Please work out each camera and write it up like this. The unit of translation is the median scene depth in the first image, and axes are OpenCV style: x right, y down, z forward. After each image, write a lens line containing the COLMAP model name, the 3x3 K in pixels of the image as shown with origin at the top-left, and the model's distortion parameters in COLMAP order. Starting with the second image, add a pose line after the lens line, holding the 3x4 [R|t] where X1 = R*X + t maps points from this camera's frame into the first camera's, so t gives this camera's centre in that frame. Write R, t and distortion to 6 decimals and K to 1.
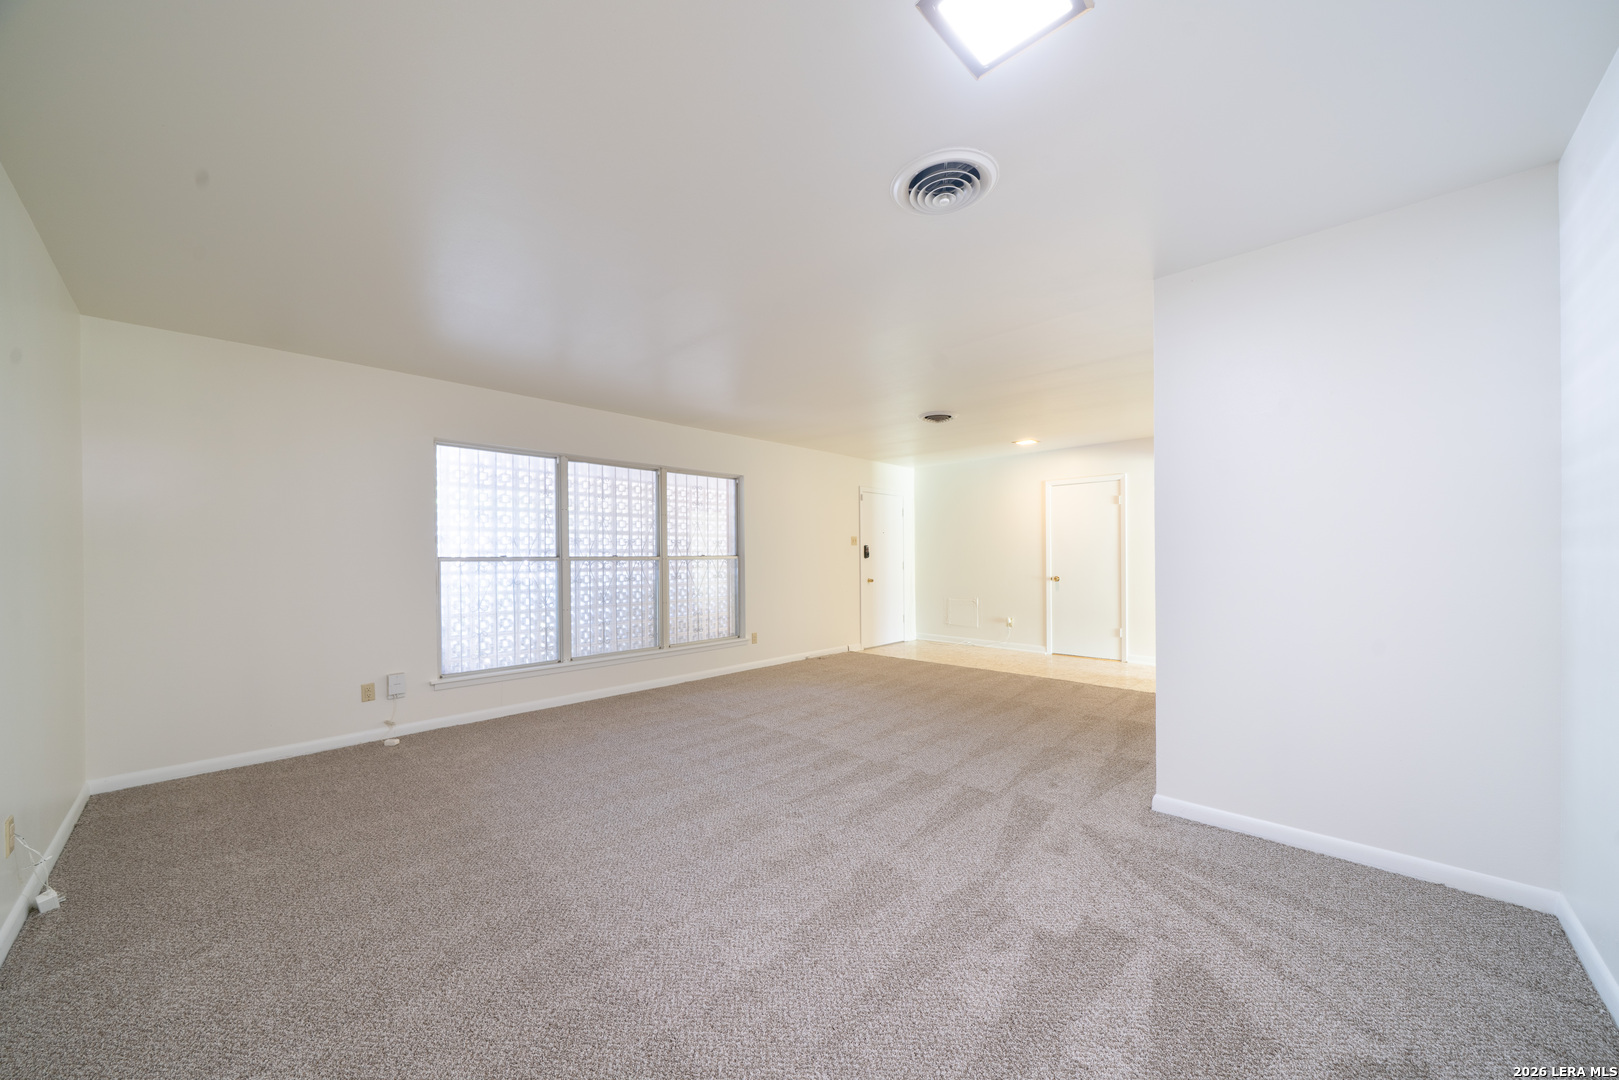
lens RADIAL K [[578.8, 0, 802.7], [0, 578.8, 555.0], [0, 0, 1]] dist [0.000297, 0.000185]
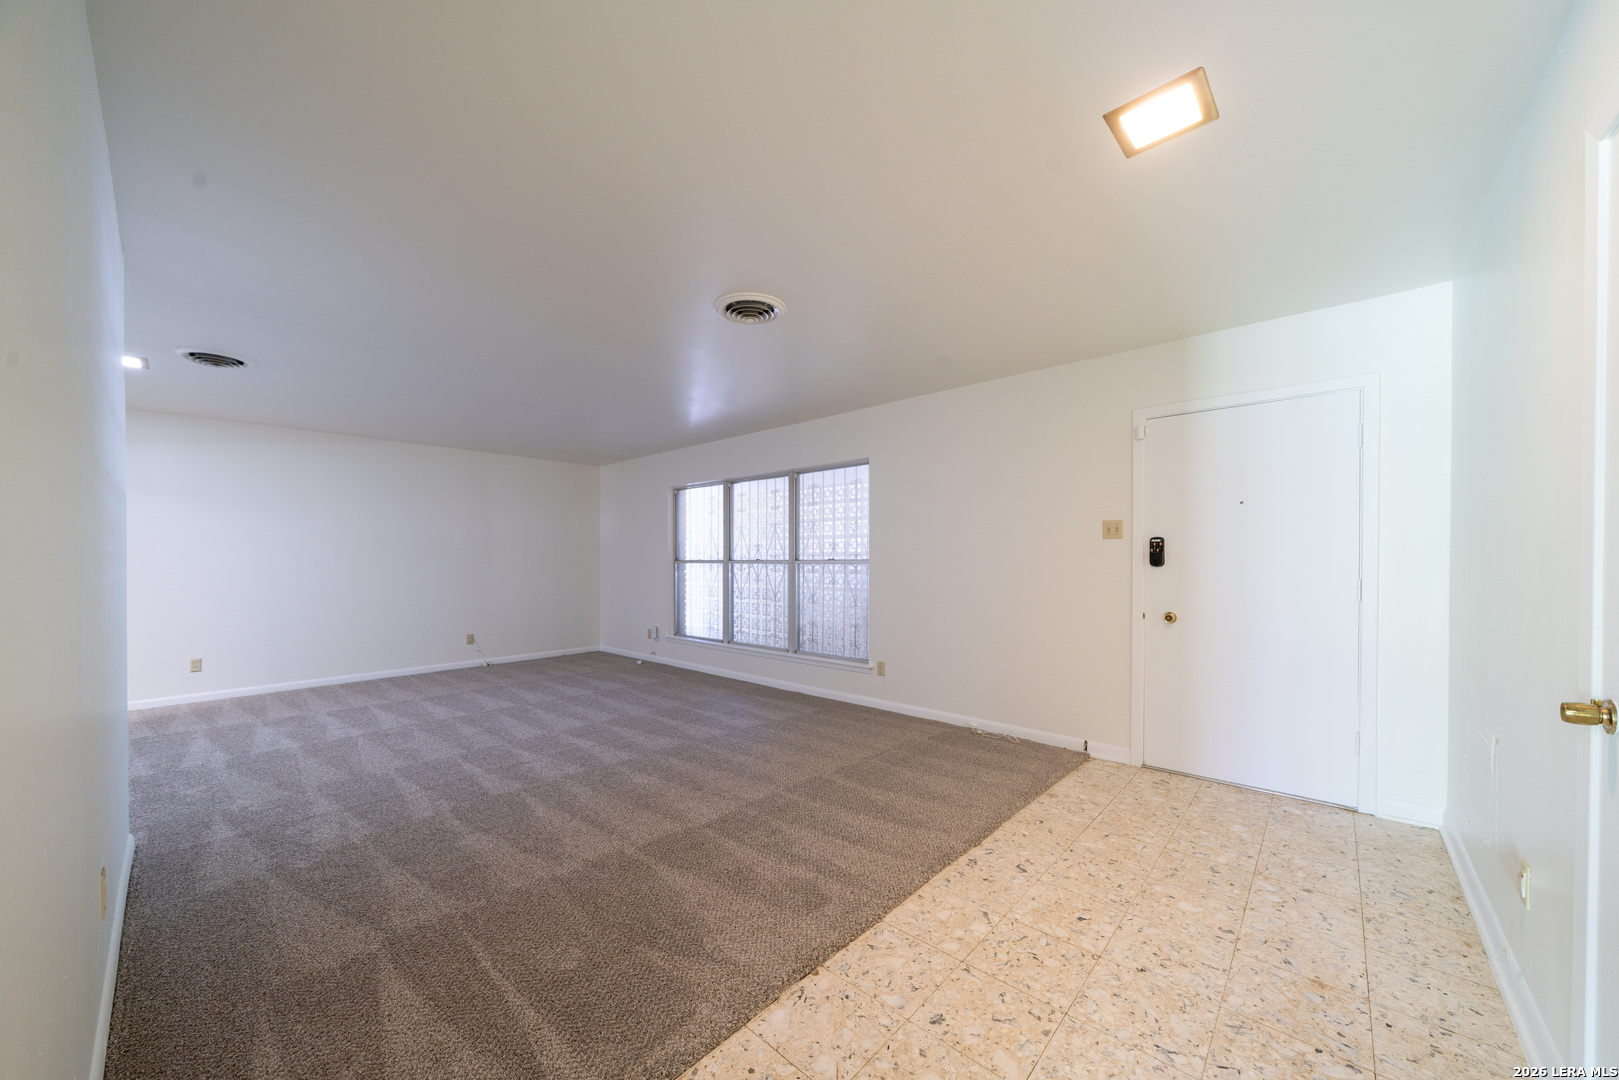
lens RADIAL K [[578.8, 0, 802.7], [0, 578.8, 555.0], [0, 0, 1]] dist [0.000297, 0.000185]
pose [[0.028286, -0.001866, -0.999598, 0.738770], [0.003326, 0.999993, -0.001773, -0.004313], [0.999594, -0.003274, 0.028292, 0.966401]]
